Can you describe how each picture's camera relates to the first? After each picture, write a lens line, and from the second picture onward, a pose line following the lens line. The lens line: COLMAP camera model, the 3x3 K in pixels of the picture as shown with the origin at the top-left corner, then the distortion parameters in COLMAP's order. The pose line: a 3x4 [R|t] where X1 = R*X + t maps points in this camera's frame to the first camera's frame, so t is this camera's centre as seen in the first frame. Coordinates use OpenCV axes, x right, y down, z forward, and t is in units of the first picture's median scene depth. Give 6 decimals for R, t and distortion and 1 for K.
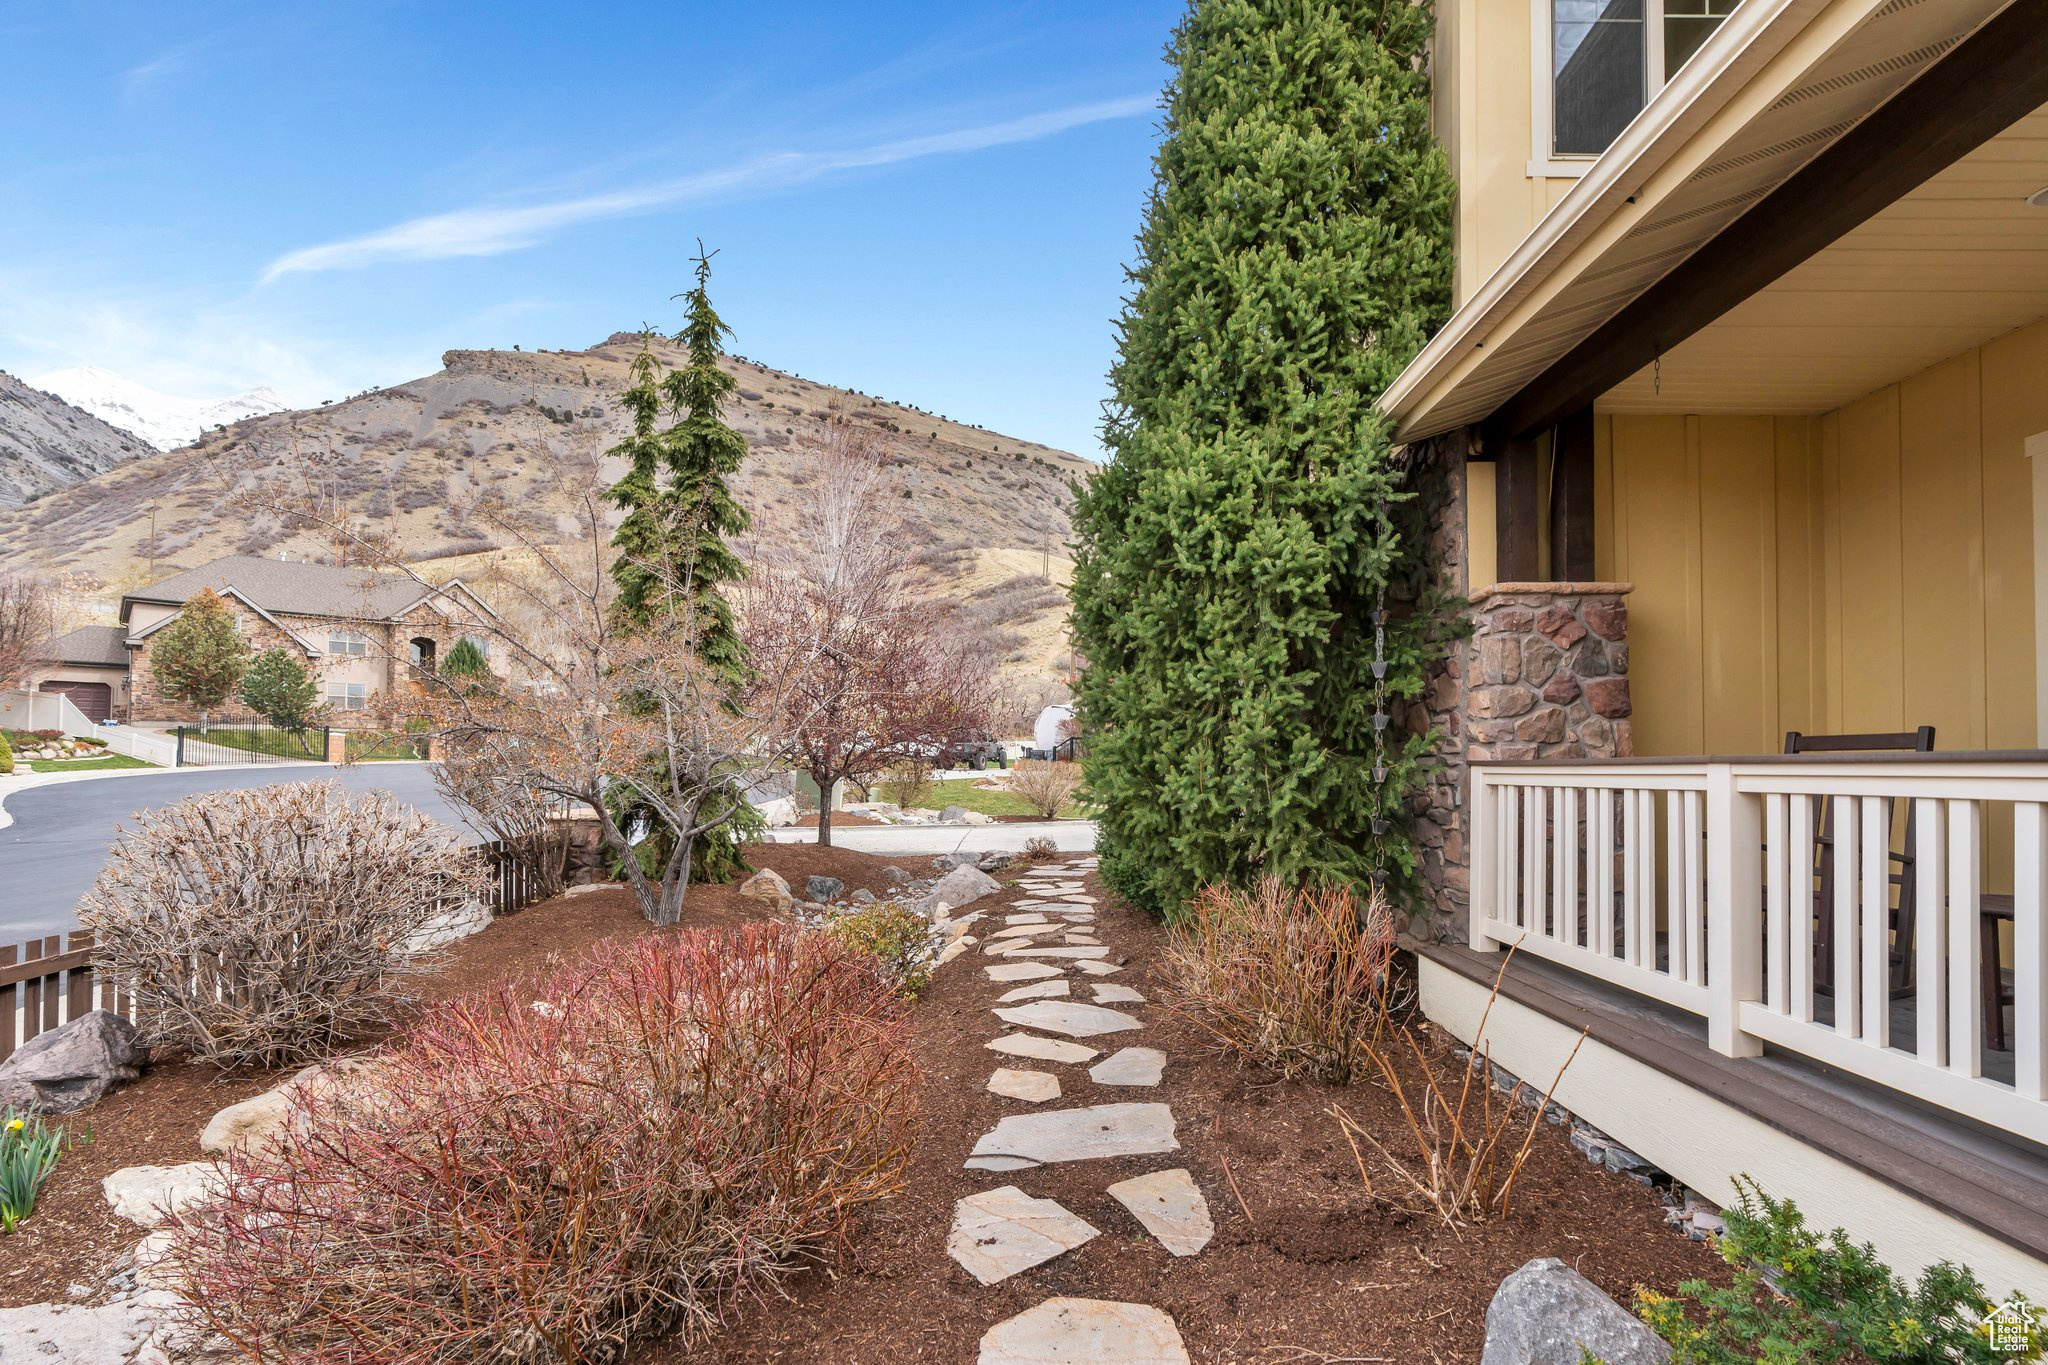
lens RADIAL K [[934.0, 0, 1028.3], [0, 934.0, 736.1], [0, 0, 1]] dist [-0.001972, 0.001252]
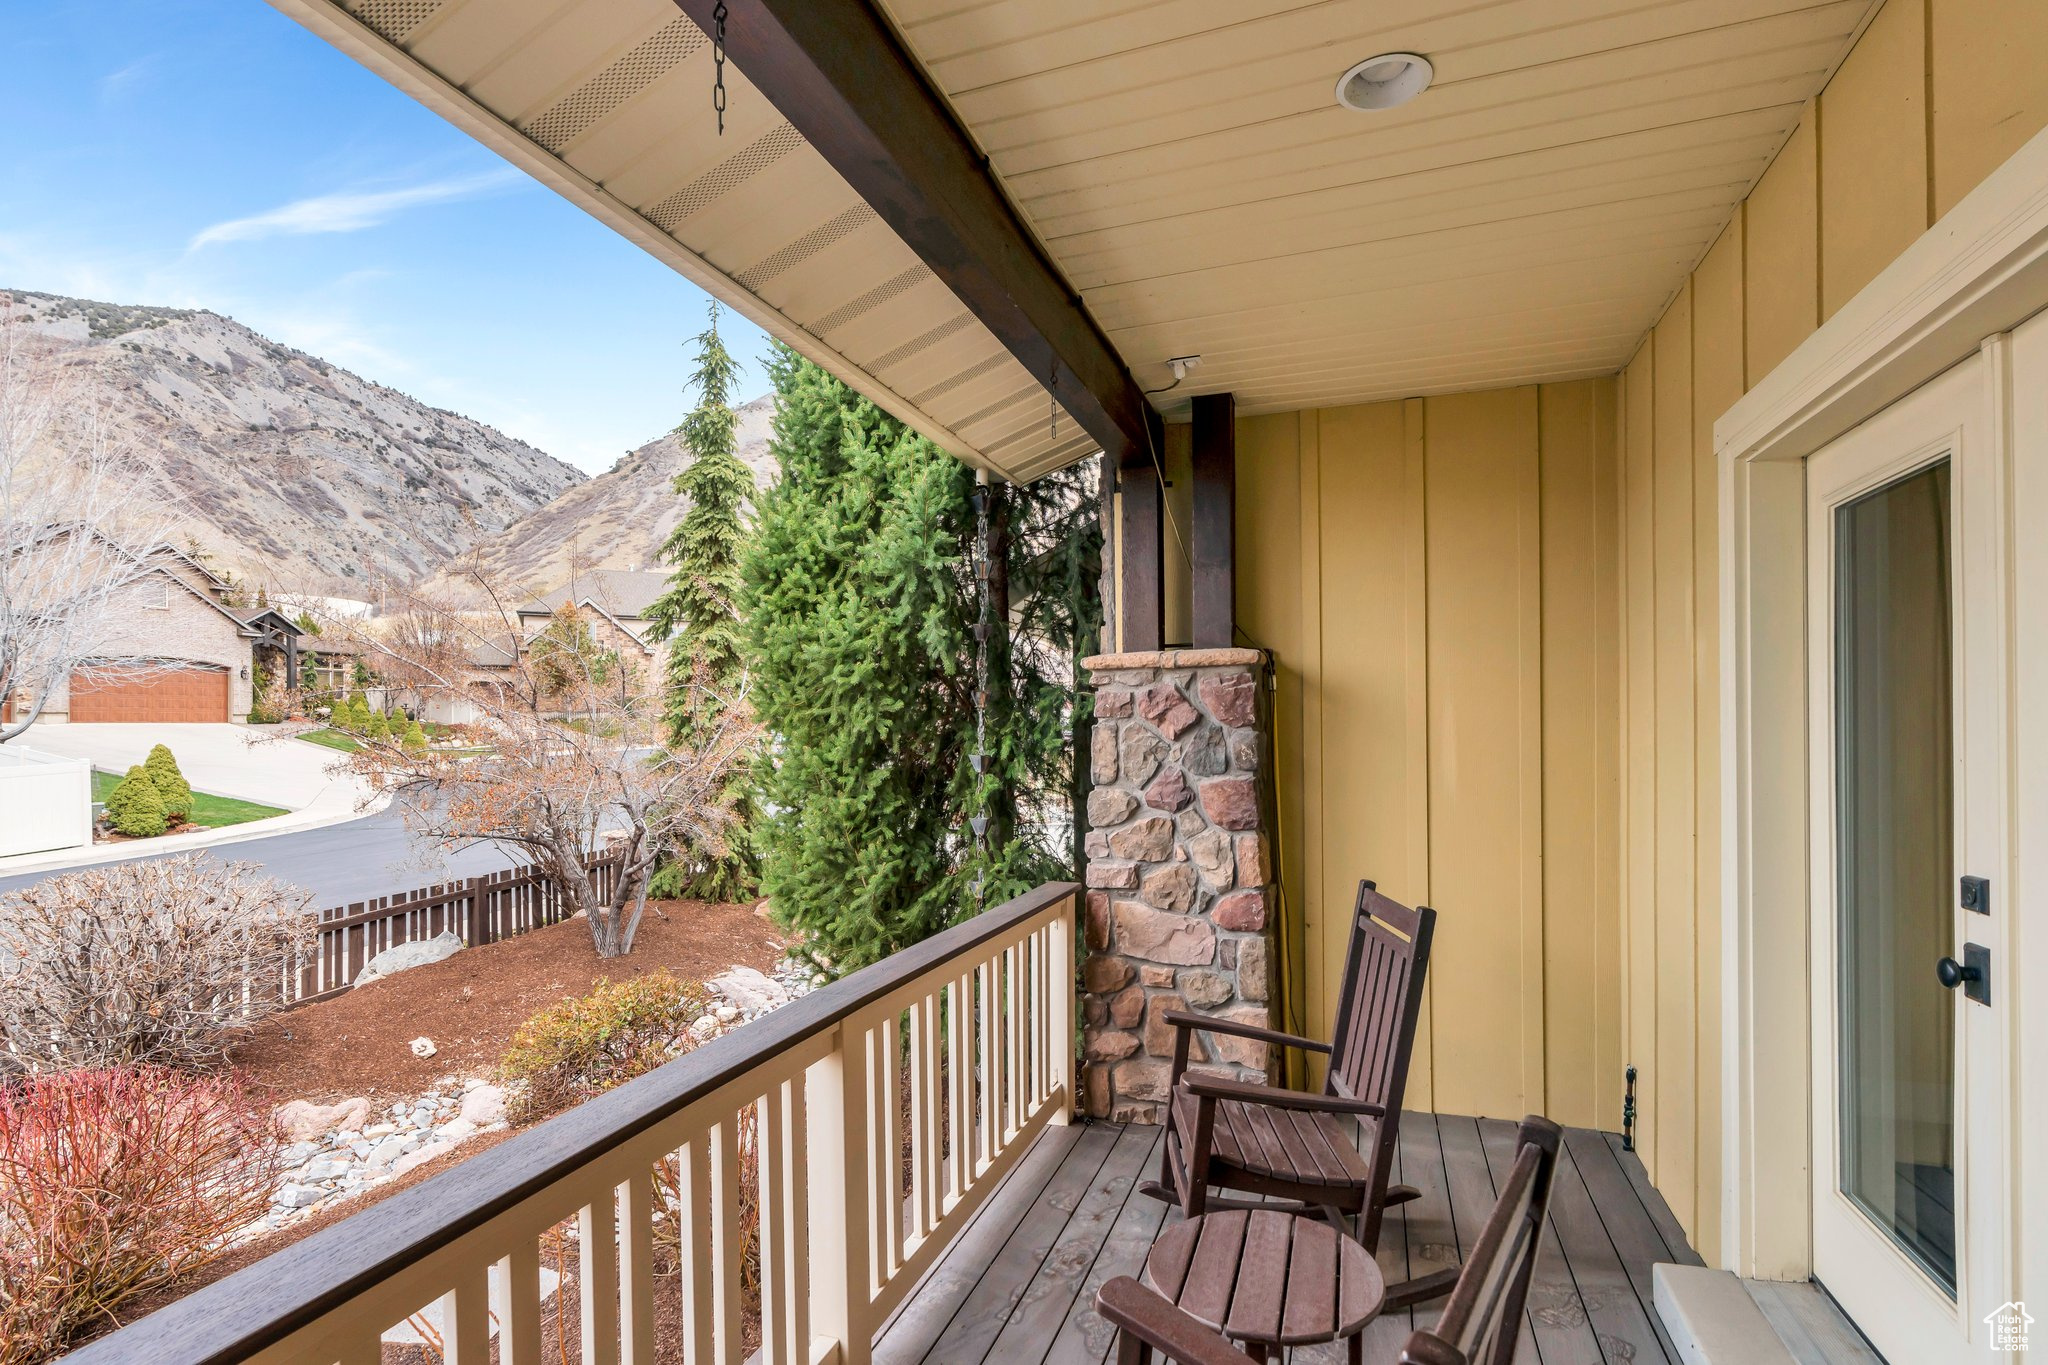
lens RADIAL K [[960.7, 0, 1035.5], [0, 960.7, 712.9], [0, 0, 1]] dist [0.003025, 0.000553]
pose [[0.947893, -0.020088, -0.317955, 0.071319], [0.024529, 0.999649, 0.009970, -0.012462], [0.317644, -0.017250, 0.948053, 0.021100]]
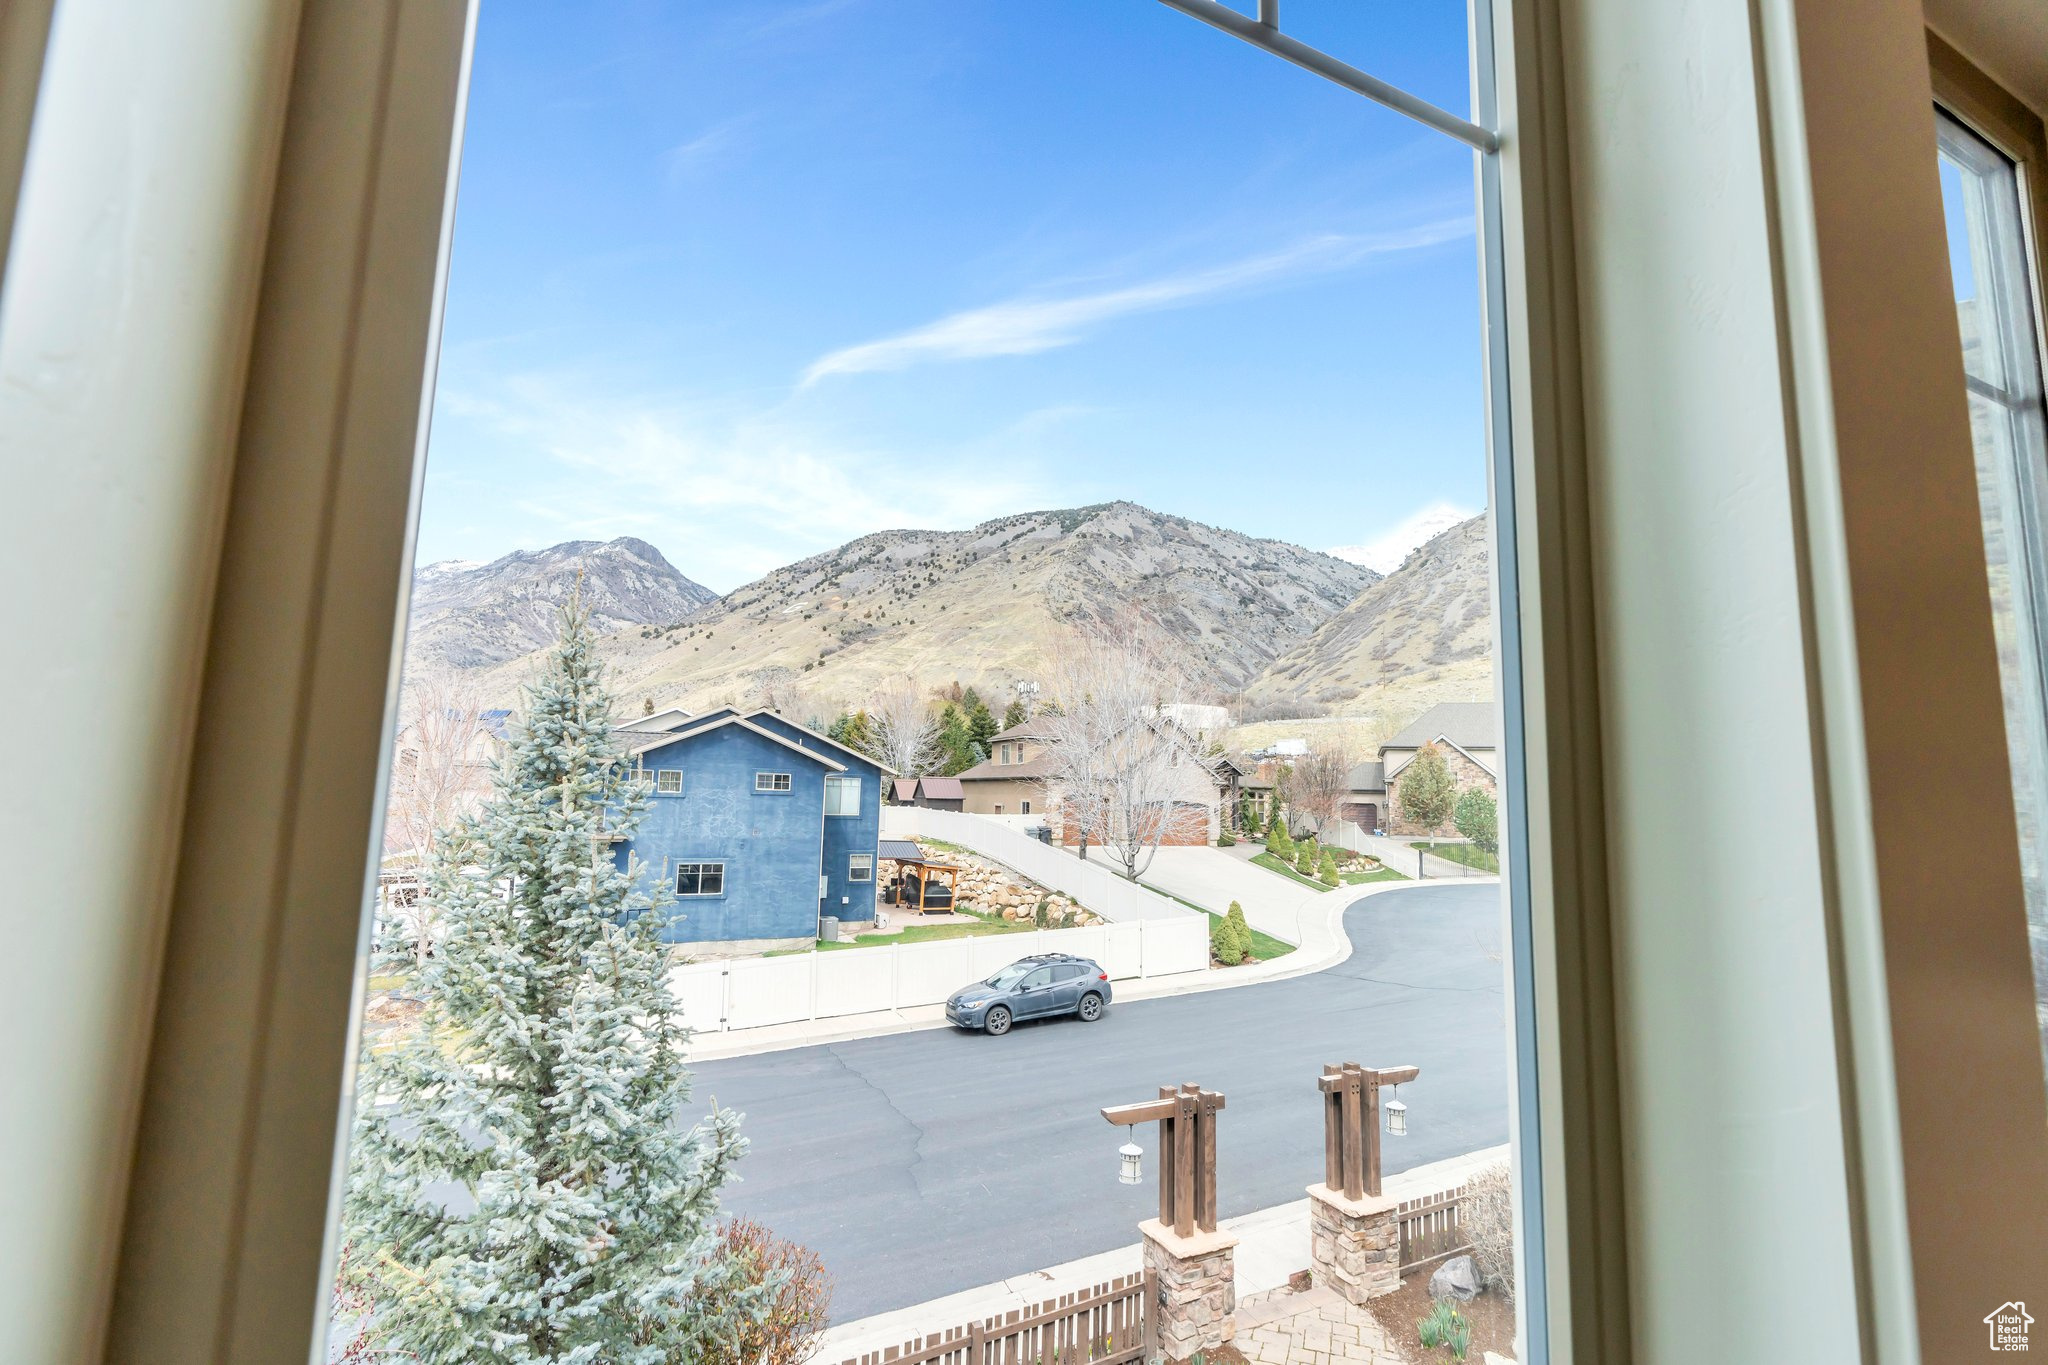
lens RADIAL K [[914.8, 0, 1042.1], [0, 914.8, 680.1], [0, 0, 1]] dist [-0.005445, 0.000489]
pose [[0.442387, -0.110922, -0.889938, 0.072488], [0.006086, 0.992670, -0.120701, -0.084173], [0.896803, 0.047980, 0.439820, -0.101635]]
